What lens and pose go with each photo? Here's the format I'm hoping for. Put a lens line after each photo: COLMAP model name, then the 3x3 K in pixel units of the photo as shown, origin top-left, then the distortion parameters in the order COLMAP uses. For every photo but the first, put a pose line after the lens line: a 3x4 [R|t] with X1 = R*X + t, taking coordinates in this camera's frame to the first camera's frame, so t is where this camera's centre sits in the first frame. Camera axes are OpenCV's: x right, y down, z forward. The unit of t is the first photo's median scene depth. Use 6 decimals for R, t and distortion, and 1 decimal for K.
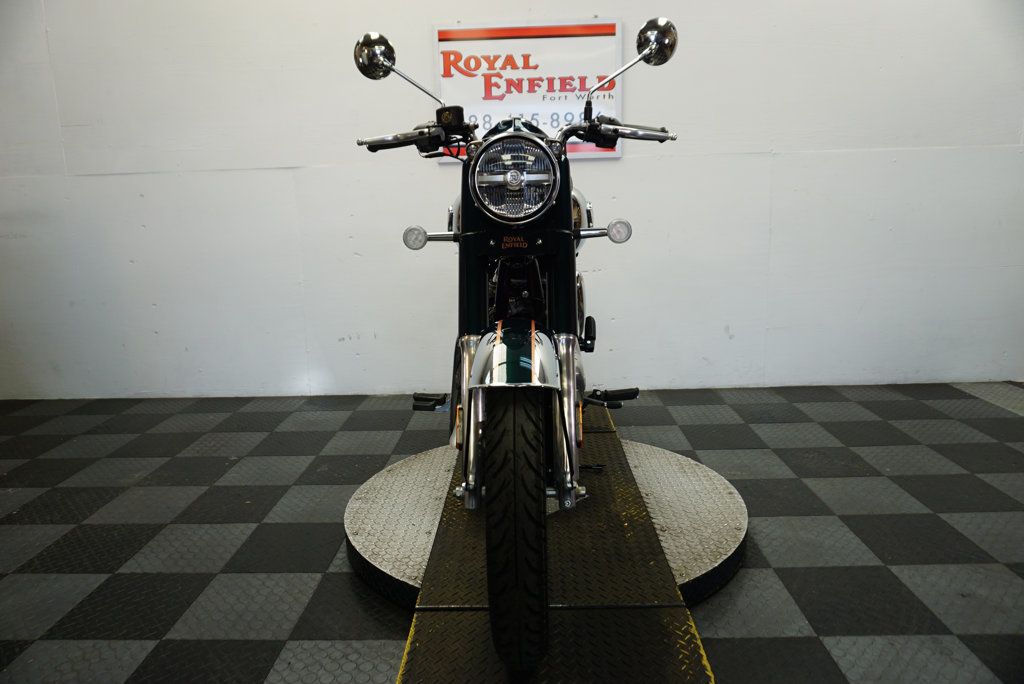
lens RADIAL K [[702.6, 0, 505.3], [0, 702.6, 334.7], [0, 0, 1]] dist [-0.042774, 0.026359]
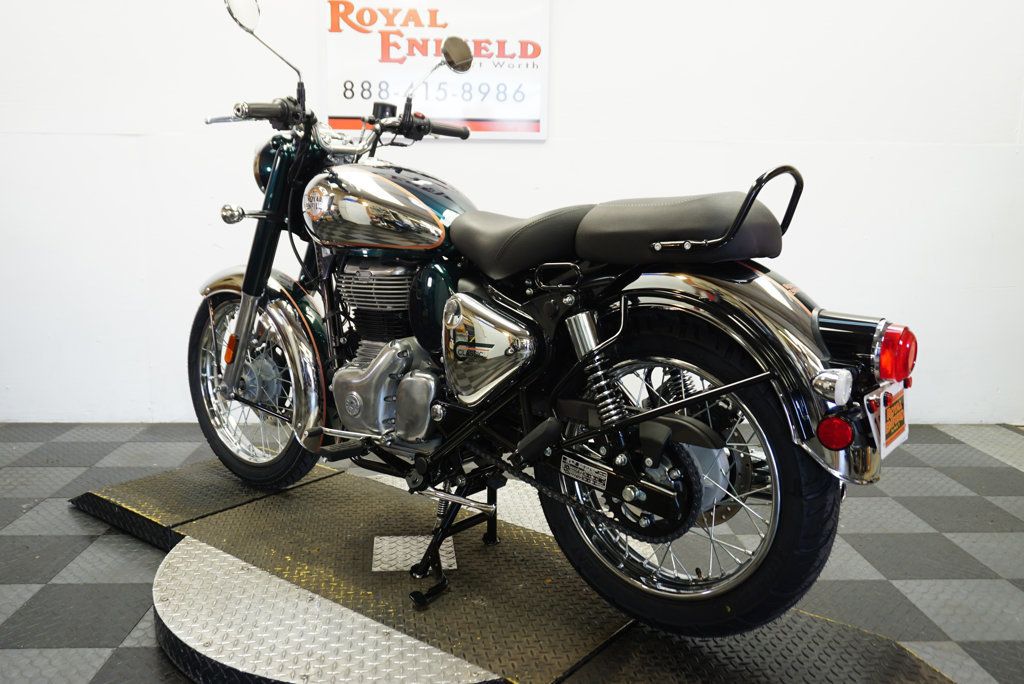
lens RADIAL K [[857.6, 0, 505.4], [0, 857.6, 336.7], [0, 0, 1]] dist [-0.017418, 0.033544]
pose [[0.997285, 0.027797, 0.068192, 0.067561], [-0.026144, 0.999345, -0.025021, 0.004546], [-0.068843, 0.023170, 0.997358, 0.006050]]
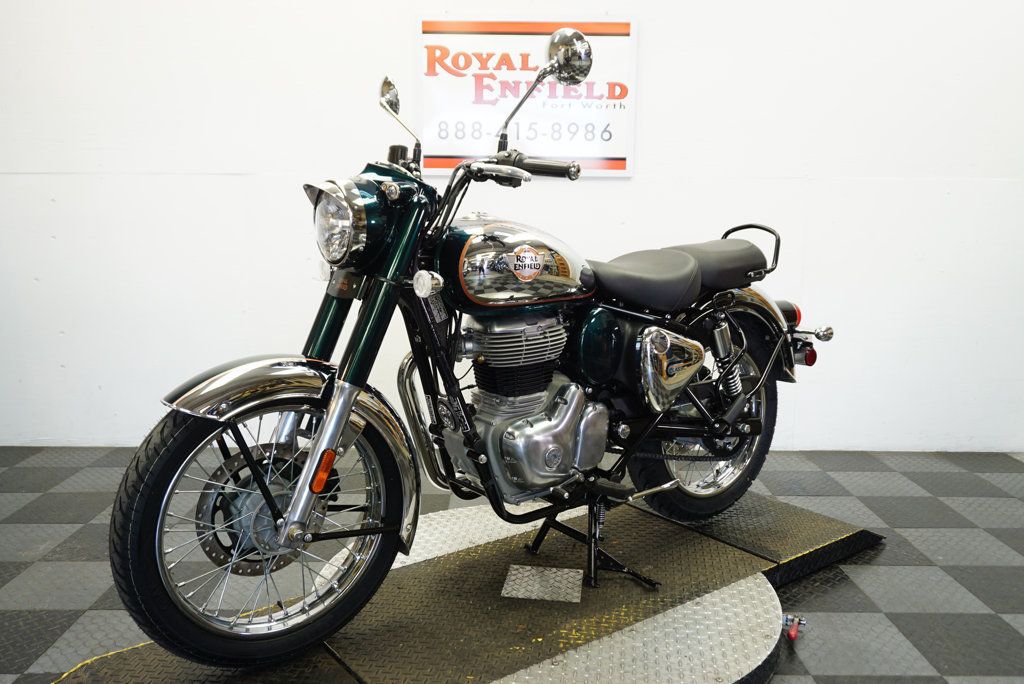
lens RADIAL K [[857.6, 0, 505.6], [0, 857.6, 334.3], [0, 0, 1]] dist [-0.017418, 0.033544]
pose [[0.998622, 0.029755, 0.043220, -0.034547], [-0.028234, 0.998975, -0.035387, -0.025780], [-0.044228, 0.034118, 0.998439, -0.036272]]
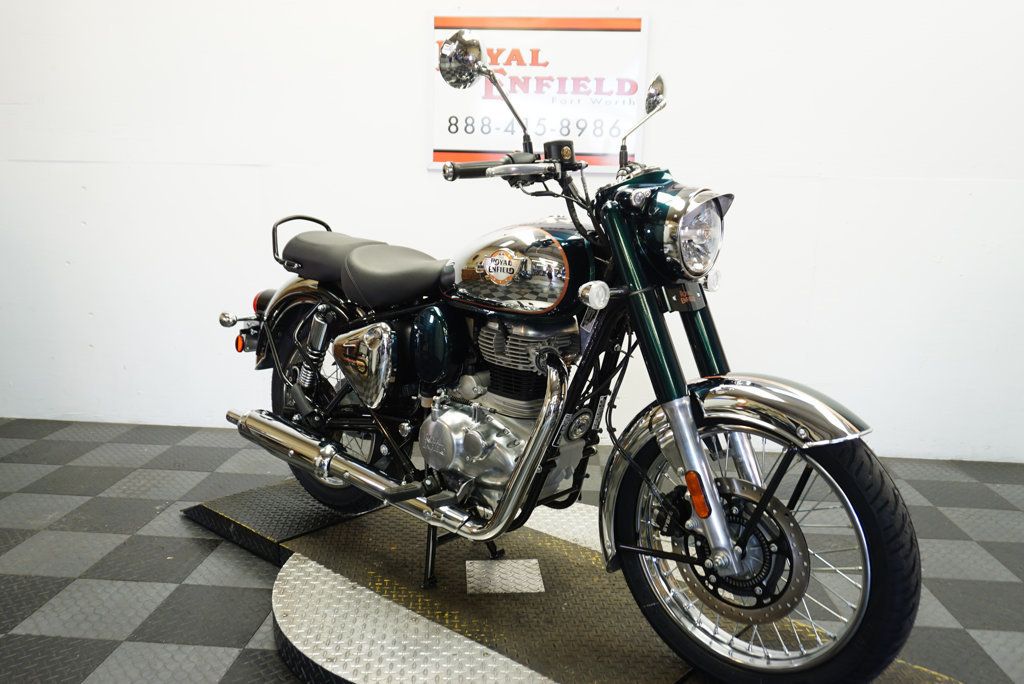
lens RADIAL K [[857.6, 0, 503.2], [0, 857.6, 333.0], [0, 0, 1]] dist [-0.017418, 0.033544]
pose [[0.997712, 0.057526, -0.035518, 0.057689], [-0.058210, 0.998133, -0.018520, -0.038042], [0.034386, 0.020546, 0.999197, -0.053223]]
